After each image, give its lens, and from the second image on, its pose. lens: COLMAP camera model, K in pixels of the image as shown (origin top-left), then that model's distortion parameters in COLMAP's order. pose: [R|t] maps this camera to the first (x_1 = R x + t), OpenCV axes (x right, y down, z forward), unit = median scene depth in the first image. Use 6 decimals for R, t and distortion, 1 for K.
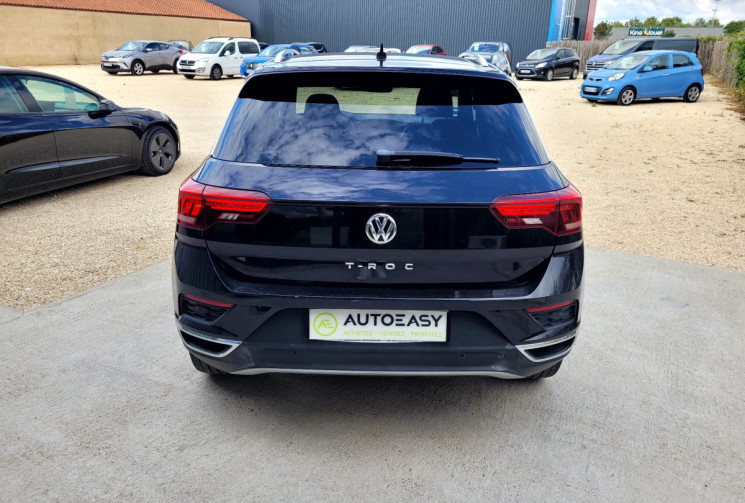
lens RADIAL K [[564.1, 0, 372.5], [0, 564.1, 251.5], [0, 0, 1]] dist [0.025732, -0.003561]
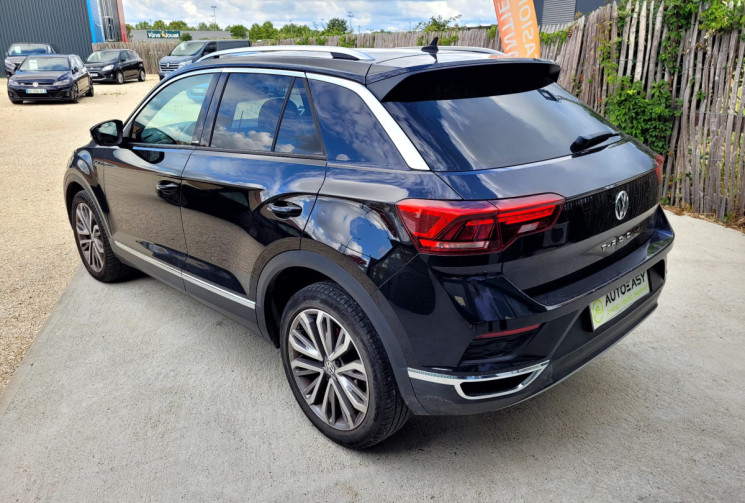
lens RADIAL K [[564.5, 0, 374.0], [0, 564.5, 242.5], [0, 0, 1]] dist [0.023904, -0.003575]
pose [[0.719106, -0.239800, 0.652213, -0.898252], [0.250966, 0.964845, 0.078040, -0.150620], [-0.647999, 0.107564, 0.754008, 0.435776]]
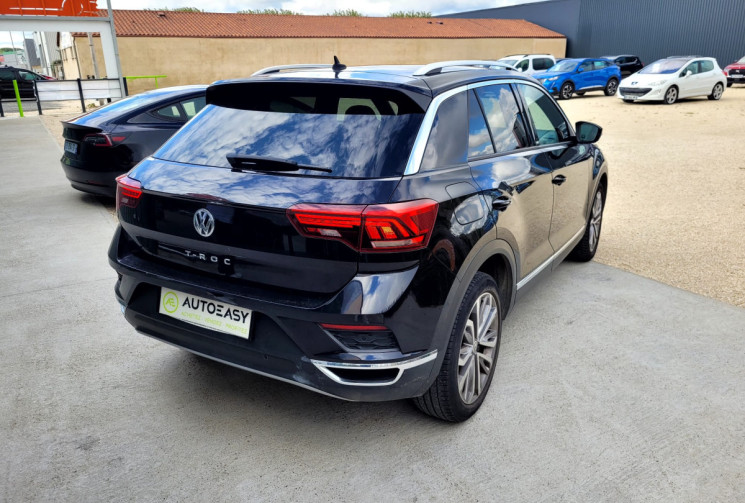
lens RADIAL K [[564.5, 0, 374.0], [0, 564.5, 242.5], [0, 0, 1]] dist [0.023904, -0.003575]
pose [[0.858323, 0.121980, -0.498400, 0.738485], [-0.143093, 0.989700, -0.004207, -0.039323], [0.492753, 0.074928, 0.866937, 0.184272]]
